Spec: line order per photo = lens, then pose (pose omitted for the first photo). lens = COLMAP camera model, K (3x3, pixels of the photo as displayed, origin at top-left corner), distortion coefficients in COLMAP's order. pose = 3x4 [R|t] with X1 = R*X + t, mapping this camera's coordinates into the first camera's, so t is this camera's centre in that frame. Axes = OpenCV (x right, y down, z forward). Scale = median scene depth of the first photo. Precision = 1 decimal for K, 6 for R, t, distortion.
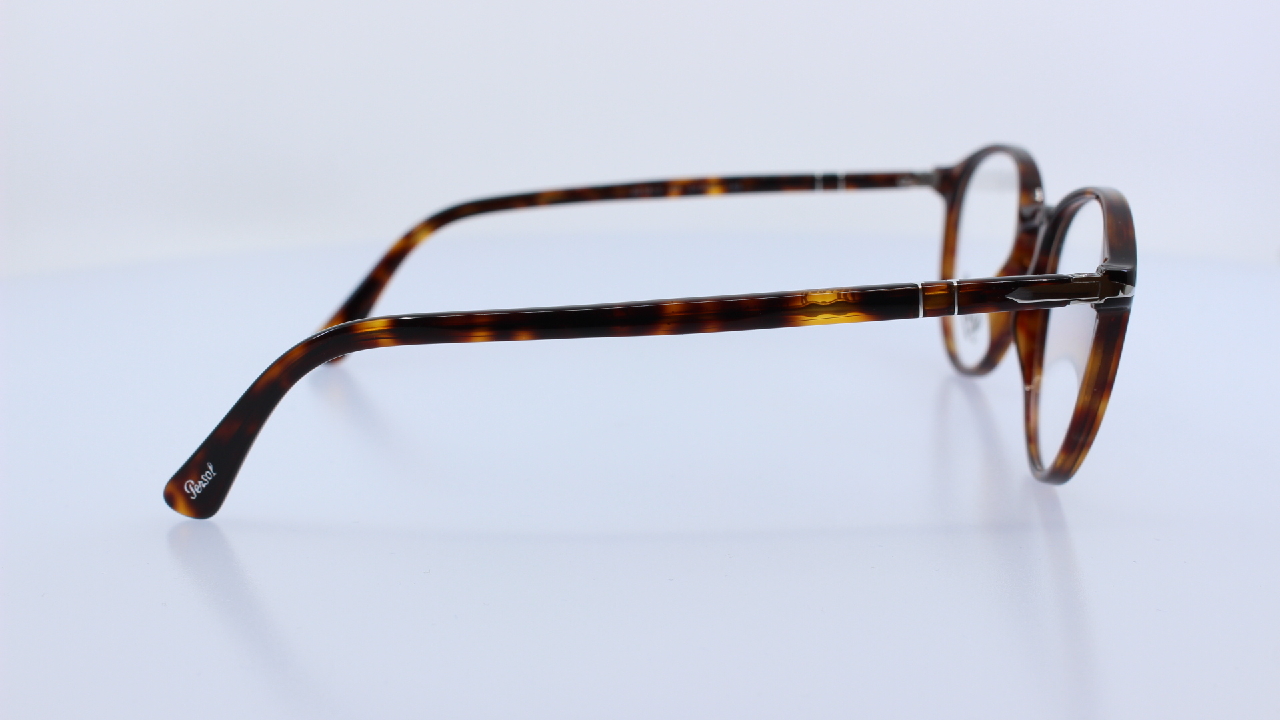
lens RADIAL K [[1631.6, 0, 640.0], [0, 1631.6, 360.0], [0, 0, 1]] dist [-0.117113, -0.009997]
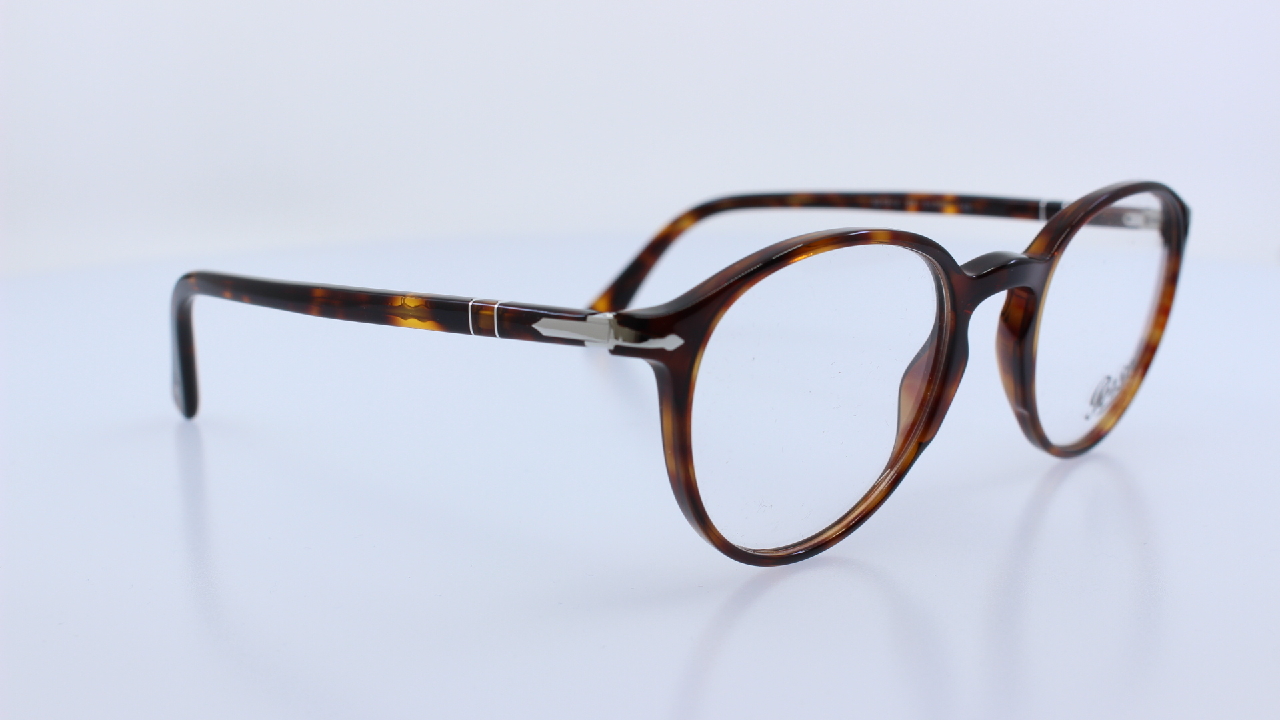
lens RADIAL K [[1597.4, 0, 640.0], [0, 1597.4, 360.0], [0, 0, 1]] dist [-0.104872, -0.008124]
pose [[0.709430, 0.156579, -0.687162, 0.567503], [-0.149352, 0.986265, 0.070543, -0.058947], [0.688769, 0.052584, 0.723071, 0.242780]]
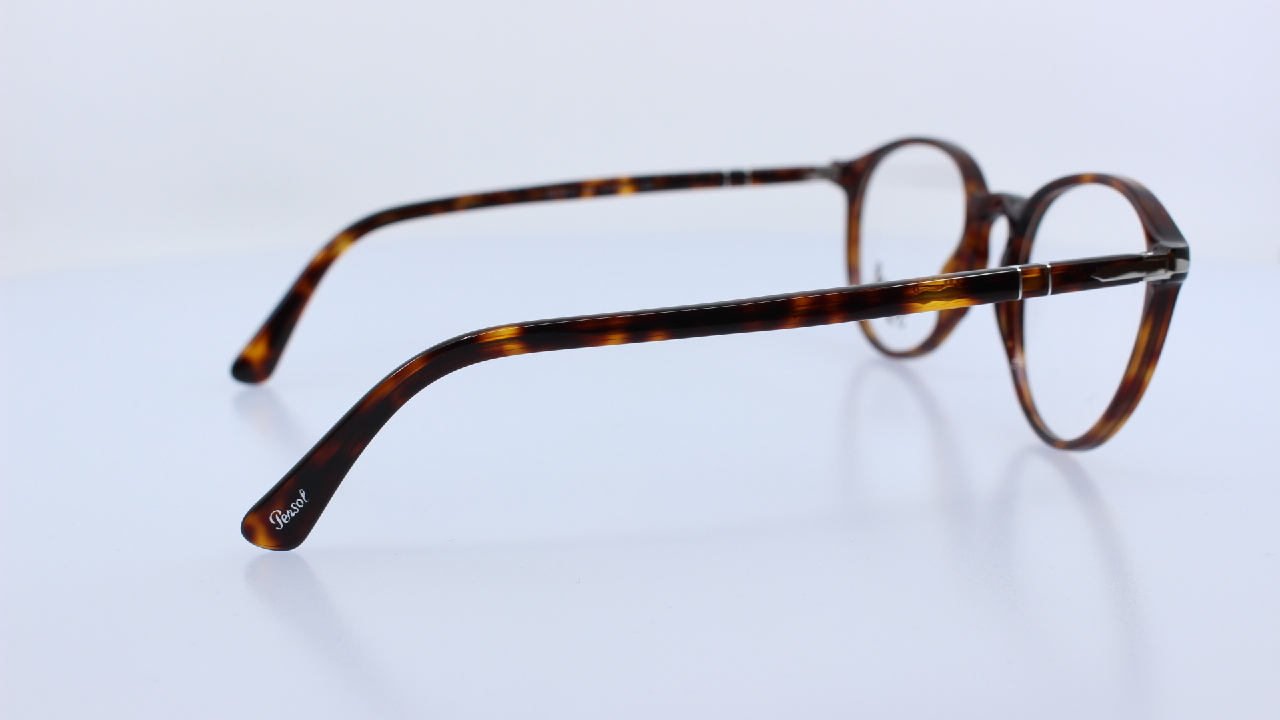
lens RADIAL K [[1631.6, 0, 640.0], [0, 1631.6, 360.0], [0, 0, 1]] dist [-0.117113, -0.009997]
pose [[0.966870, -0.054894, 0.249297, -0.208491], [0.055604, 0.998444, 0.004198, -0.003175], [-0.249140, 0.009803, 0.968418, 0.025555]]
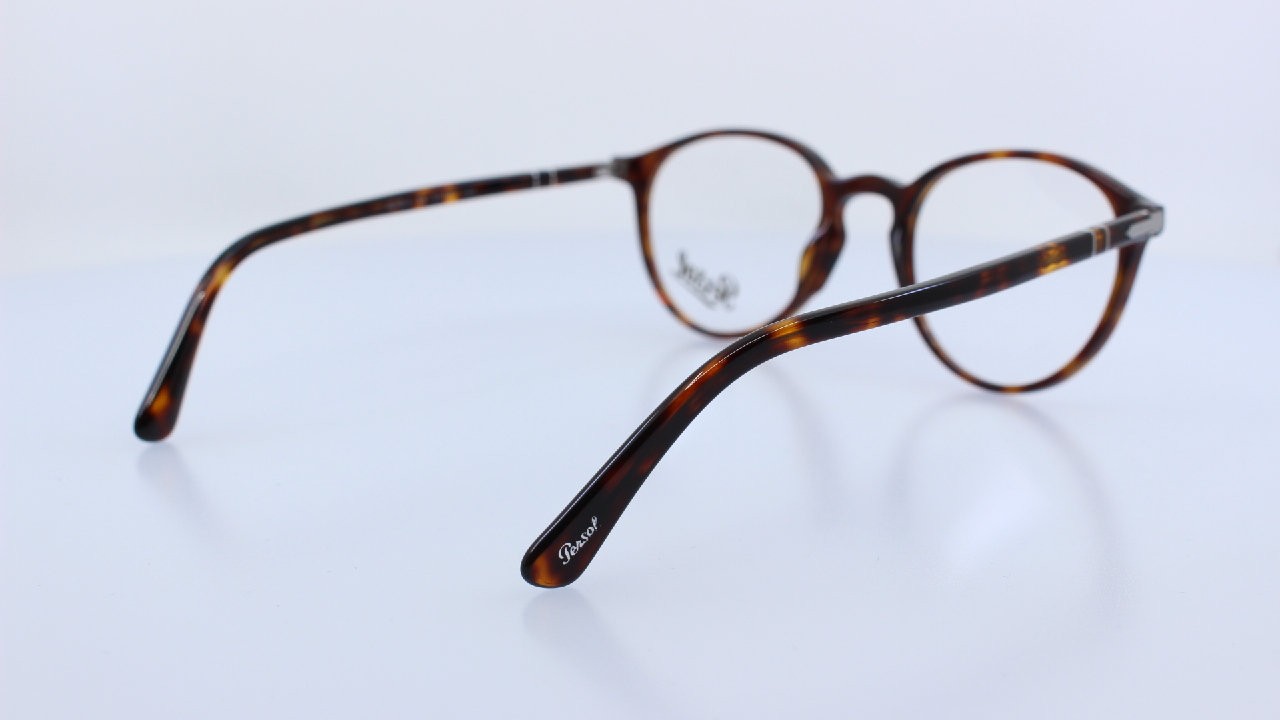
lens RADIAL K [[1597.4, 0, 640.0], [0, 1597.4, 360.0], [0, 0, 1]] dist [-0.104872, -0.008124]
pose [[0.713037, -0.152396, 0.684364, -0.565458], [0.155932, 0.986115, 0.057125, -0.045428], [-0.683567, 0.065982, 0.726899, 0.232536]]
